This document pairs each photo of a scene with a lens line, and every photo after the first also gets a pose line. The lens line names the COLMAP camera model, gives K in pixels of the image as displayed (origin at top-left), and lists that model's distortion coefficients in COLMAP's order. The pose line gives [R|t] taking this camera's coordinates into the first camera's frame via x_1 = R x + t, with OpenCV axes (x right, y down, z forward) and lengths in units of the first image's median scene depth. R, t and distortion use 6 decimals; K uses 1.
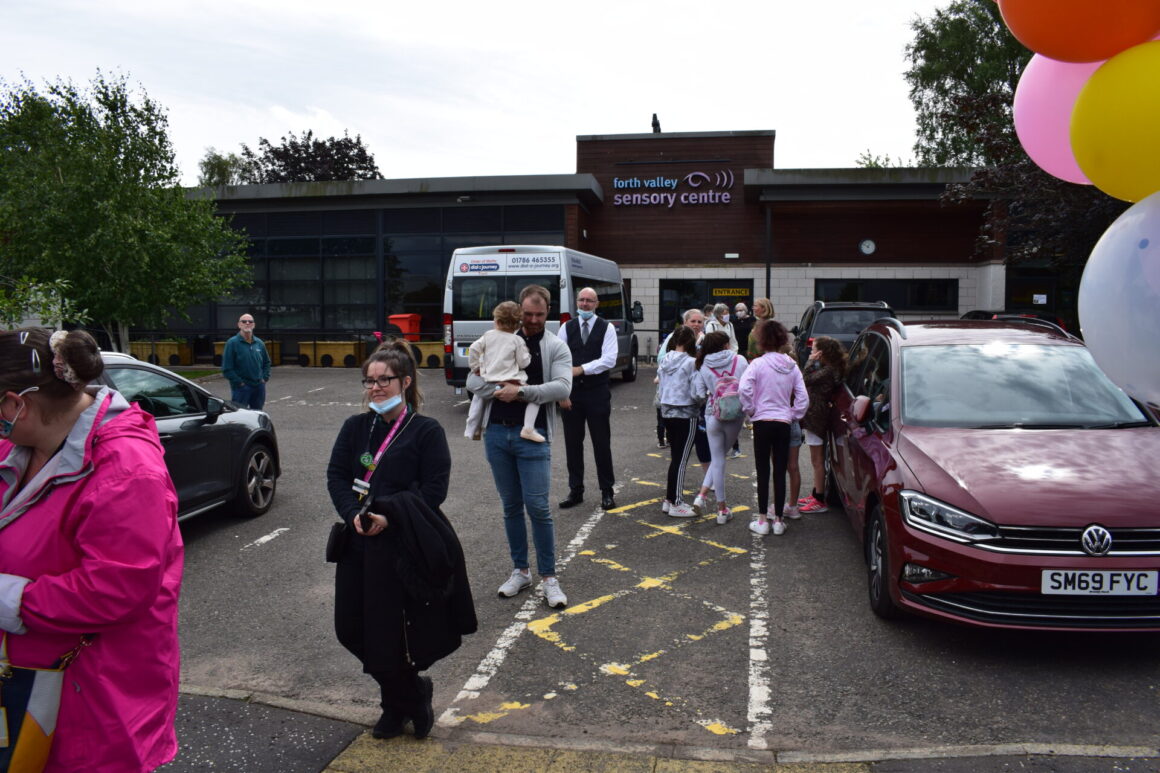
lens RADIAL K [[922.5, 0, 601.4], [0, 922.5, 386.6], [0, 0, 1]] dist [-0.072993, -0.002496]
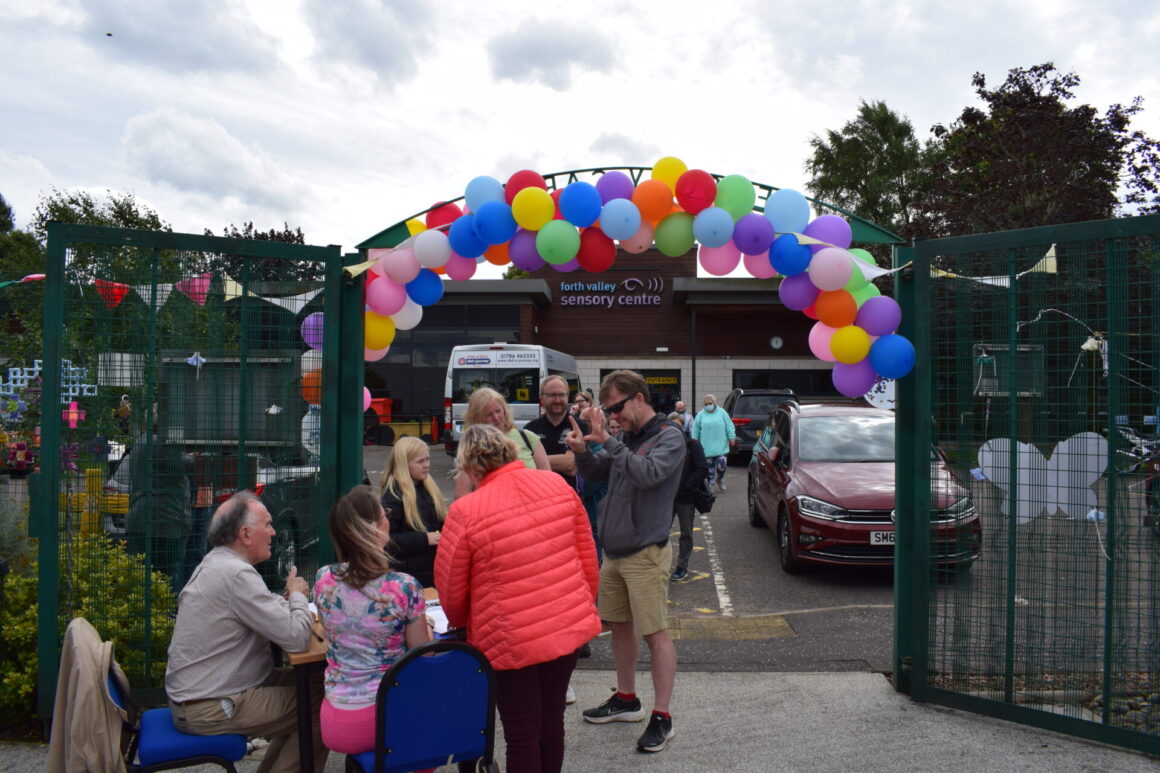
lens RADIAL K [[950.4, 0, 595.9], [0, 950.4, 383.9], [0, 0, 1]] dist [-0.097418, 0.004526]
pose [[0.995722, 0.003965, 0.092313, -0.064401], [0.004825, 0.995485, -0.094795, 0.018689], [-0.092272, 0.094834, 0.991207, -0.223206]]
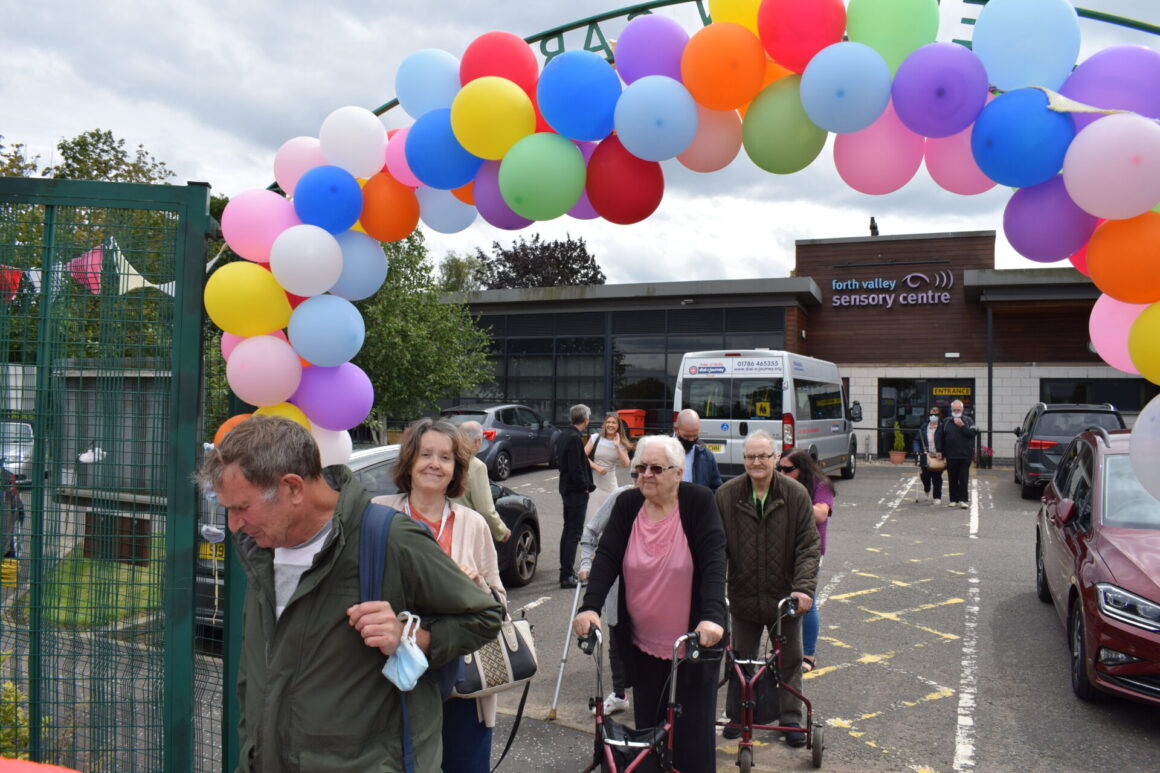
lens RADIAL K [[931.5, 0, 582.7], [0, 931.5, 382.5], [0, 0, 1]] dist [-0.092239, 0.012012]
pose [[0.969774, 0.005178, -0.243949, -0.005371], [-0.030374, 0.994560, -0.099636, -0.000820], [0.242106, 0.104034, 0.964656, -0.069532]]
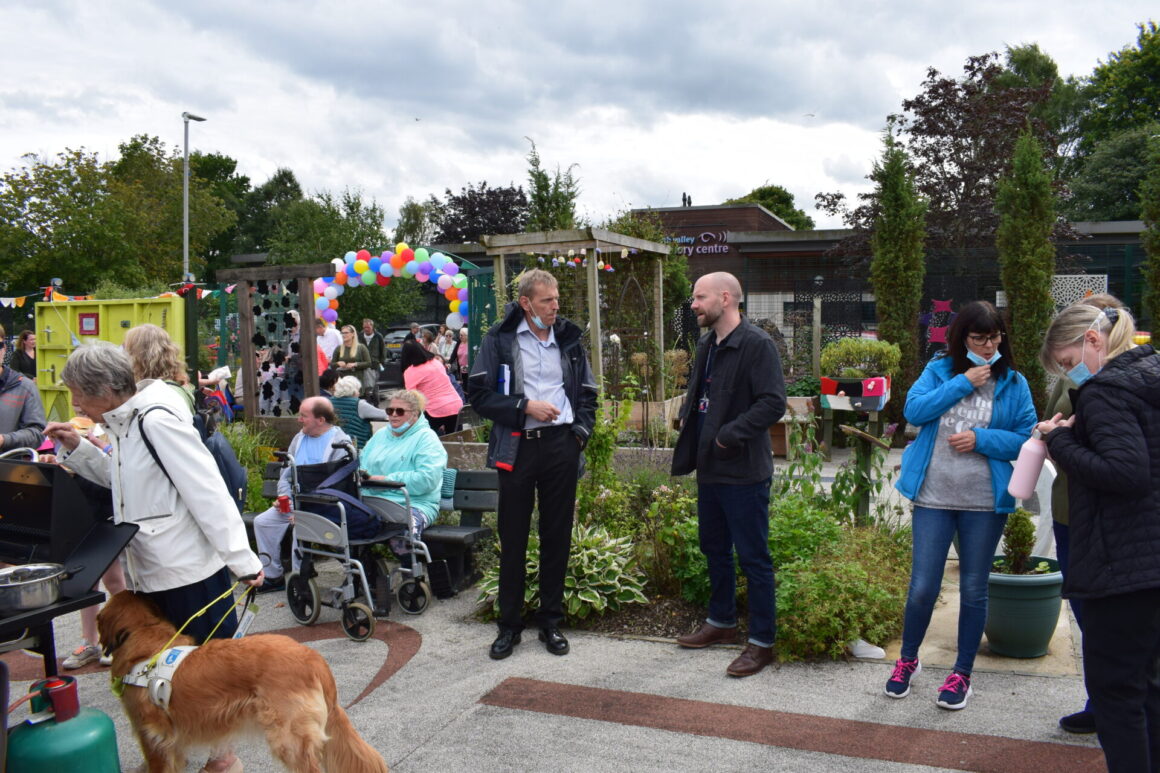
lens RADIAL K [[950.4, 0, 595.9], [0, 950.4, 383.9], [0, 0, 1]] dist [-0.097418, 0.004526]
pose [[0.978209, 0.008436, -0.207449, 0.304198], [-0.012924, 0.999711, -0.020289, 0.063078], [0.207218, 0.022528, 0.978035, -0.689346]]
